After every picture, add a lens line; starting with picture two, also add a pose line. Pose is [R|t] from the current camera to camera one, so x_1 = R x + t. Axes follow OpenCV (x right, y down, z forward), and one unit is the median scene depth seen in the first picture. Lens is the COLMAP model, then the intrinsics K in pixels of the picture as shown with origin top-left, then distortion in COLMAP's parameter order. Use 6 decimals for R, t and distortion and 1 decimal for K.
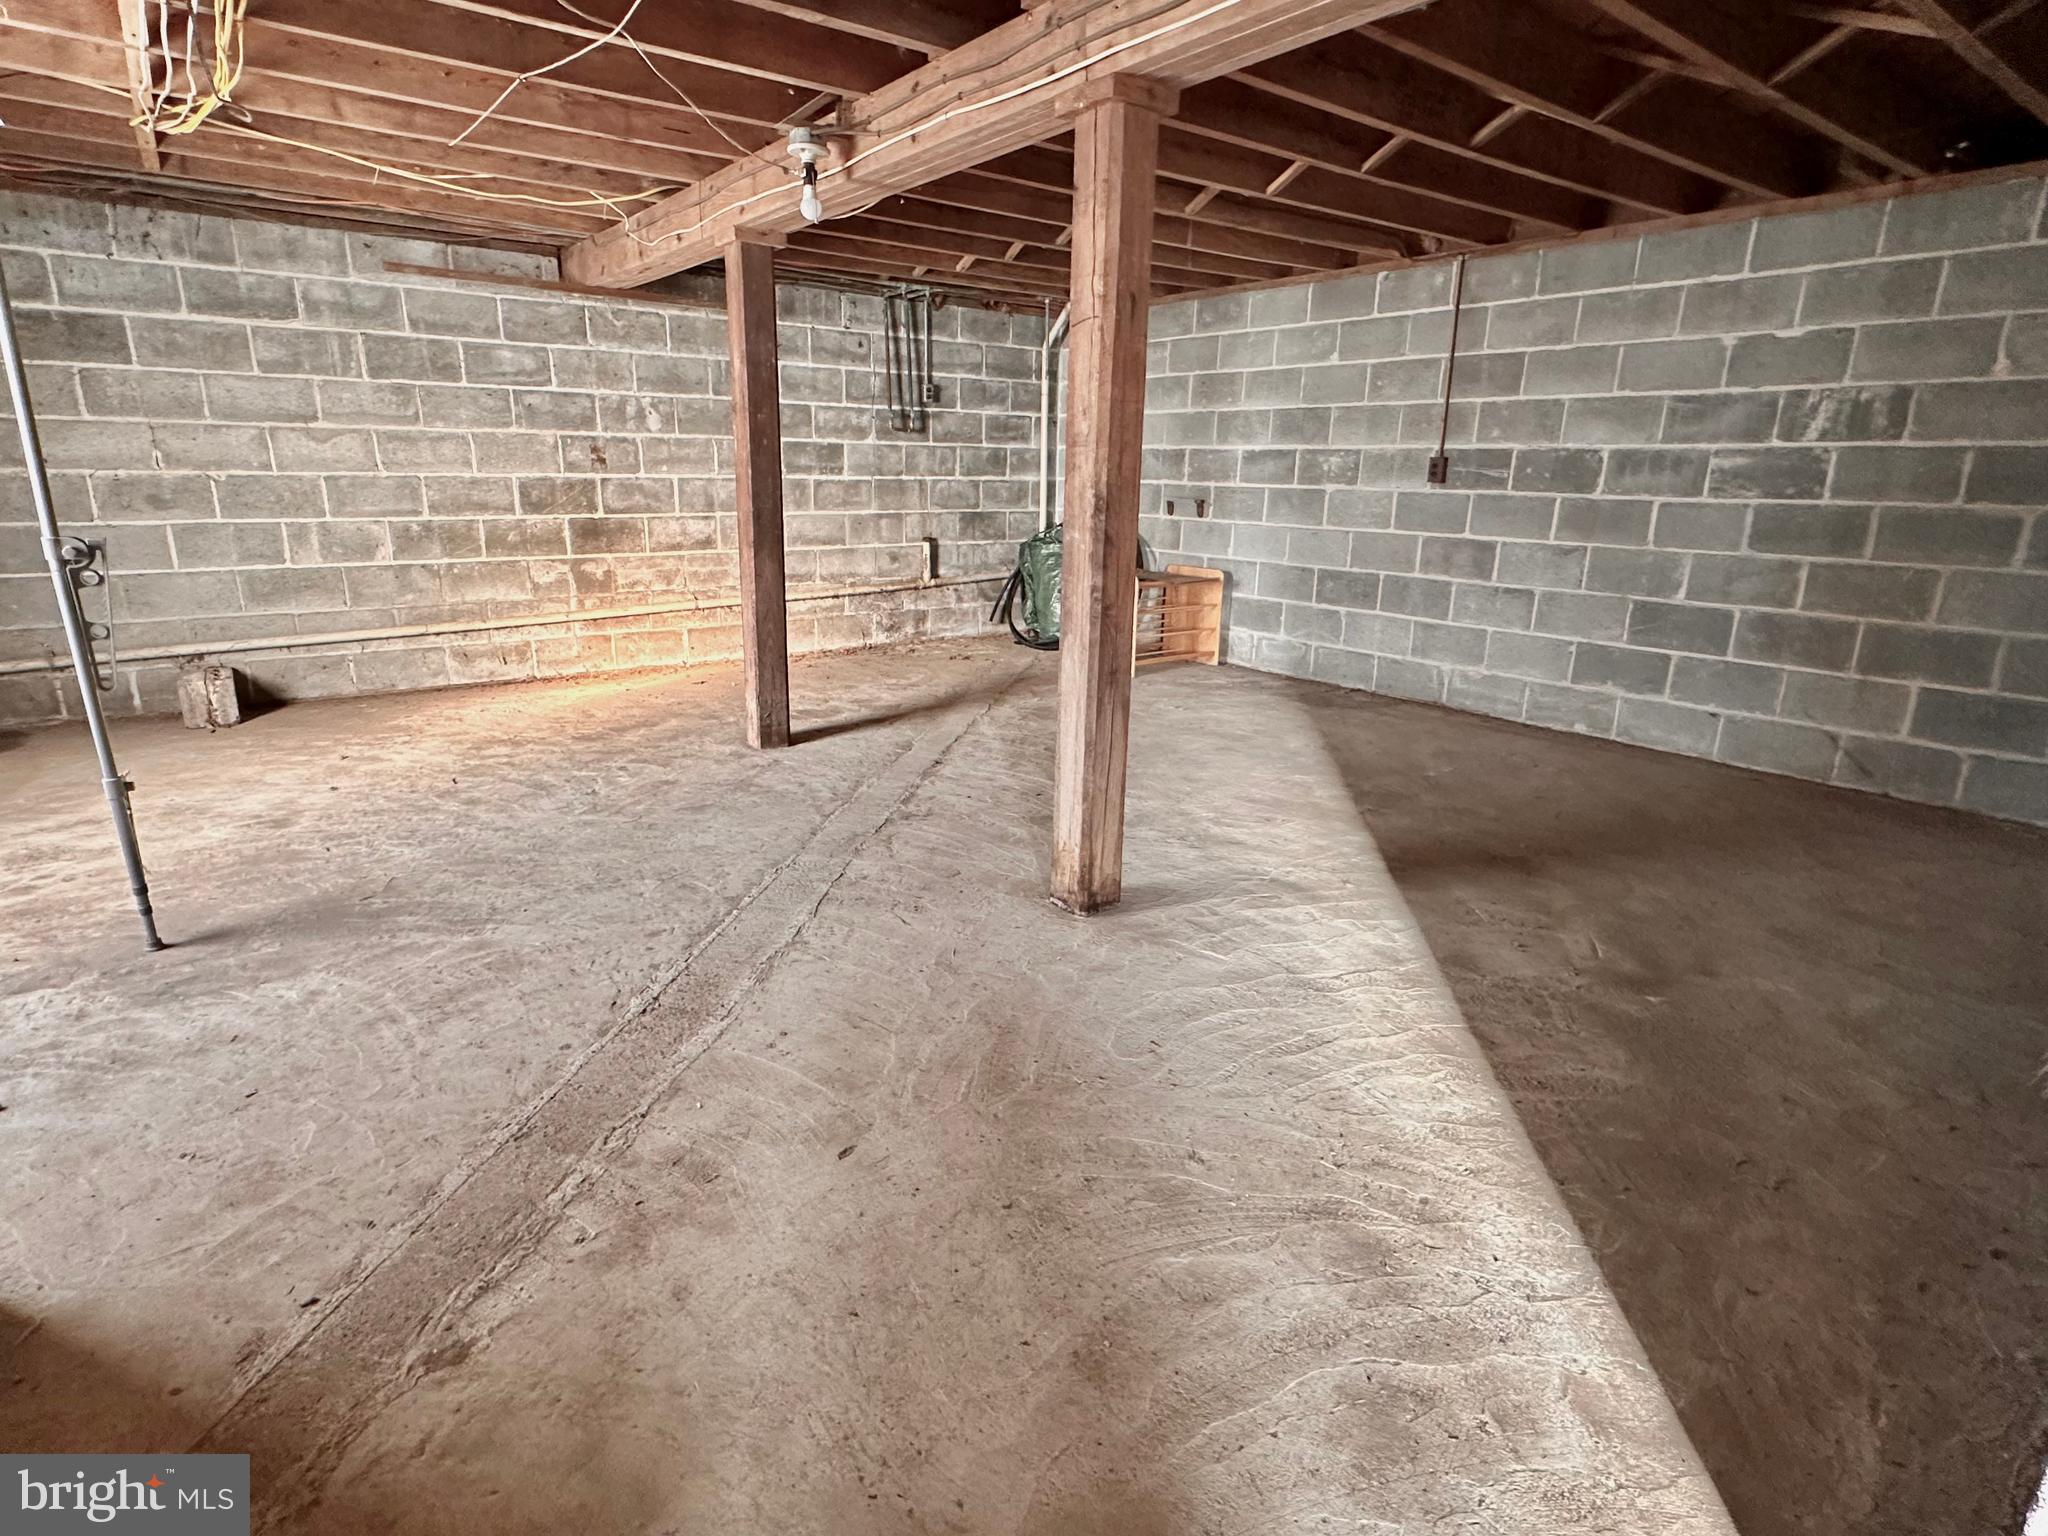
lens RADIAL K [[1055.7, 0, 1021.7], [0, 1055.7, 766.5], [0, 0, 1]] dist [-0.004069, -0.002952]
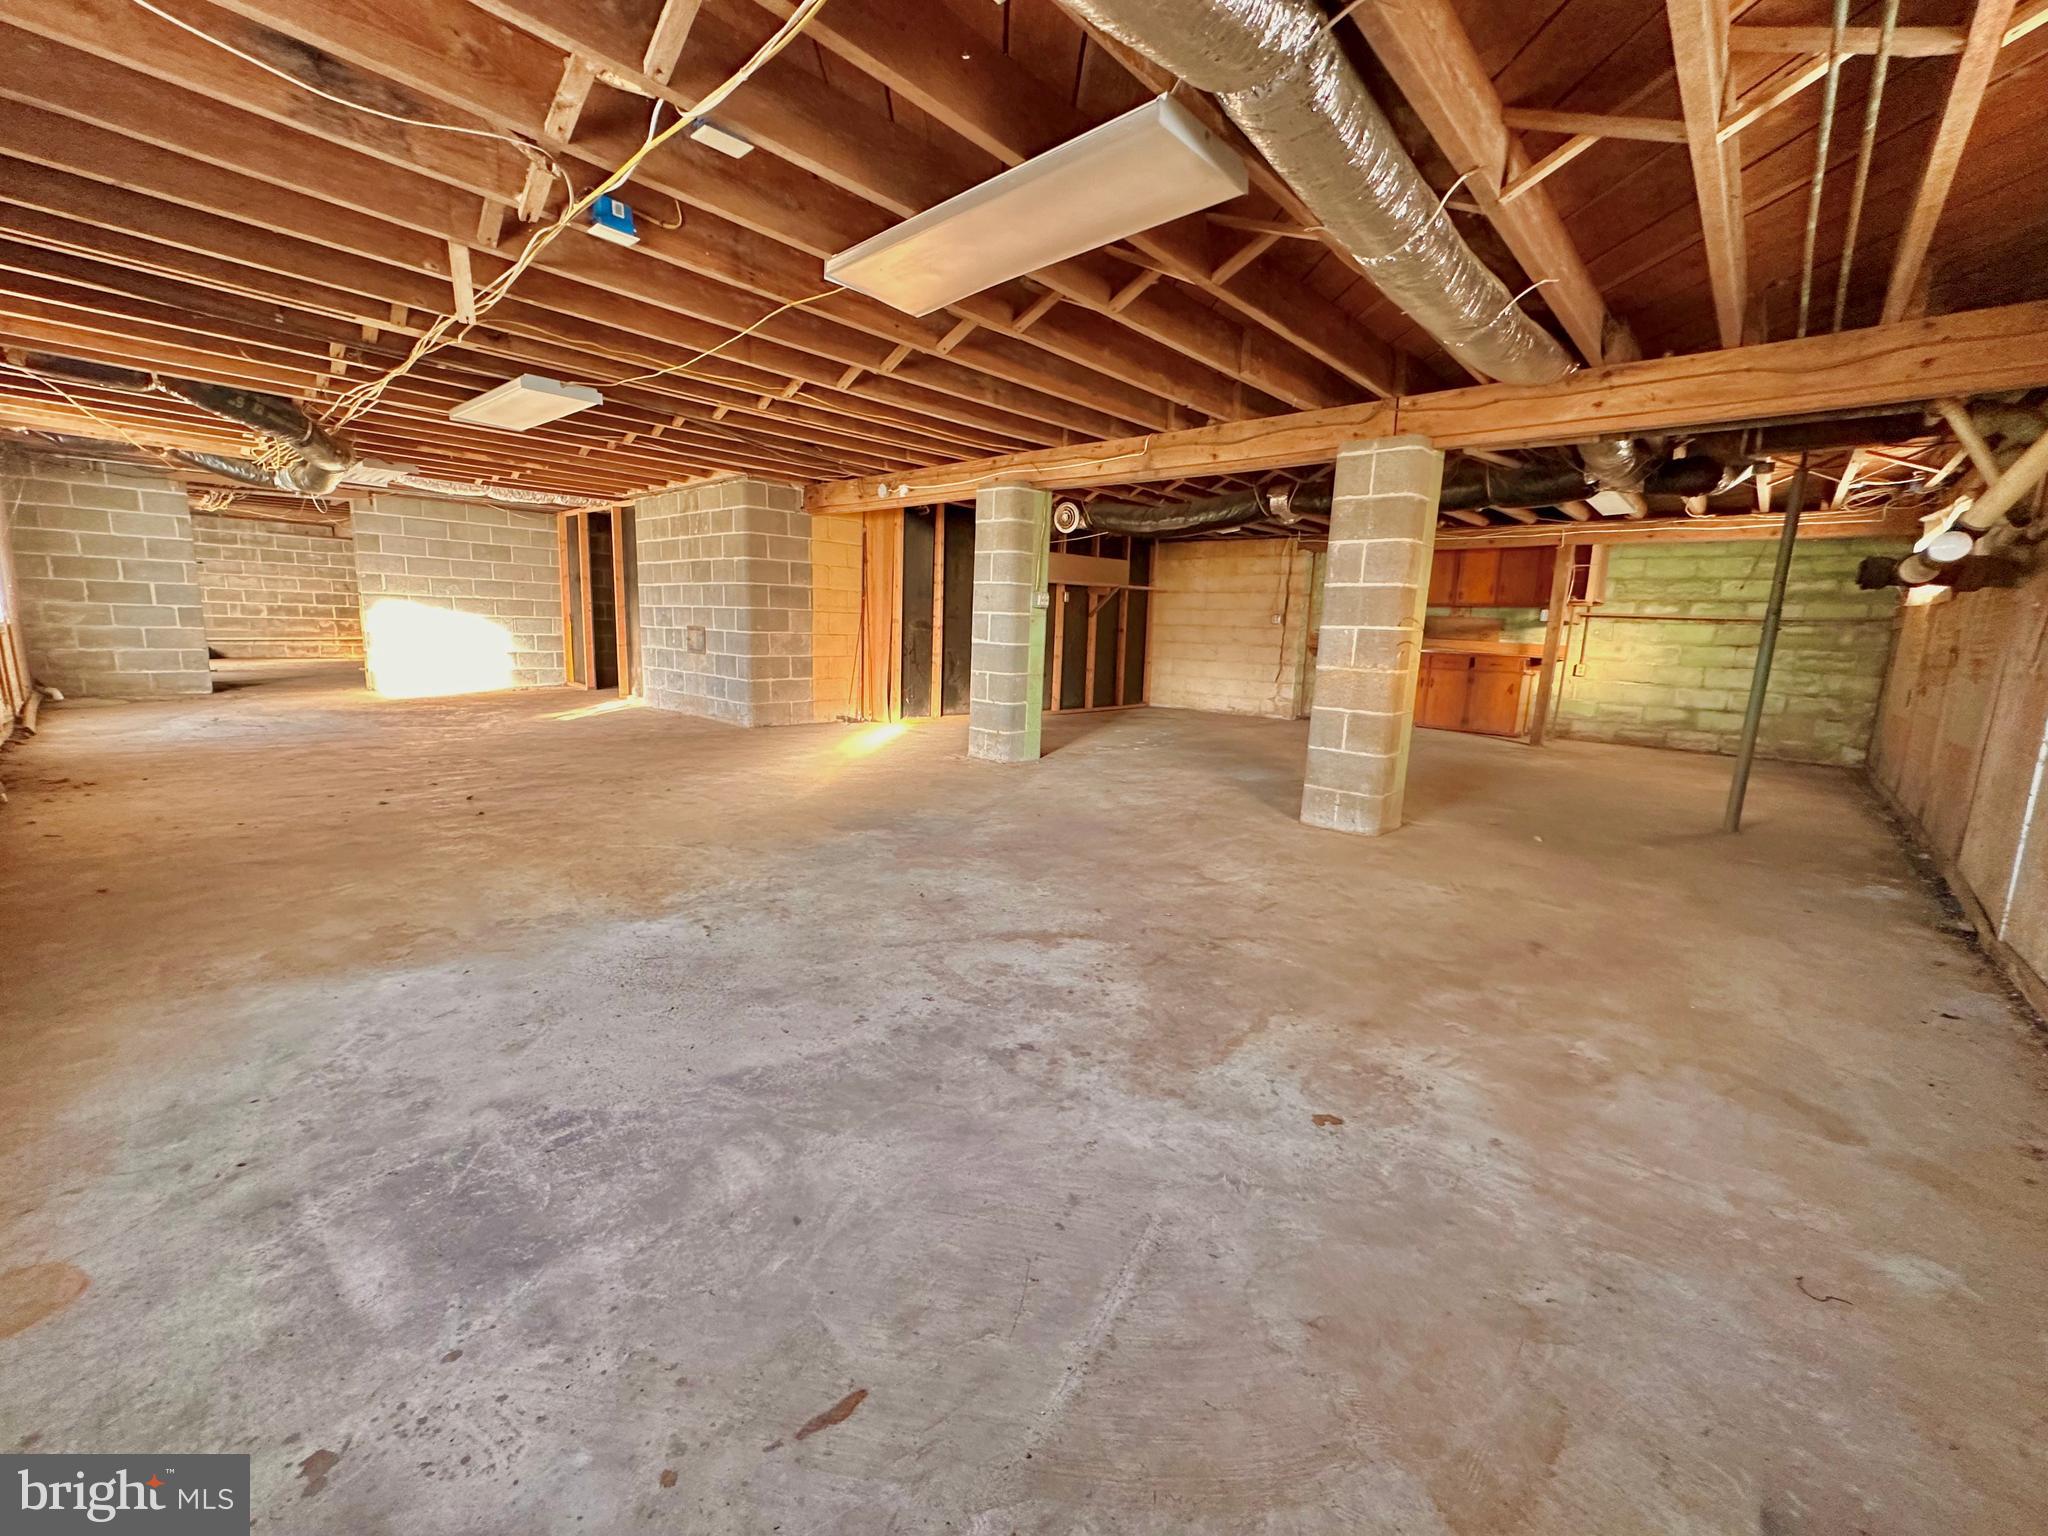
lens RADIAL K [[812.9, 0, 1022.3], [0, 812.9, 761.2], [0, 0, 1]] dist [-0.001668, 0.001081]
pose [[0.984497, -0.005179, 0.175327, 1.260035], [0.023251, 0.994596, -0.101180, 0.559150], [-0.173856, 0.103688, 0.979297, -1.818513]]
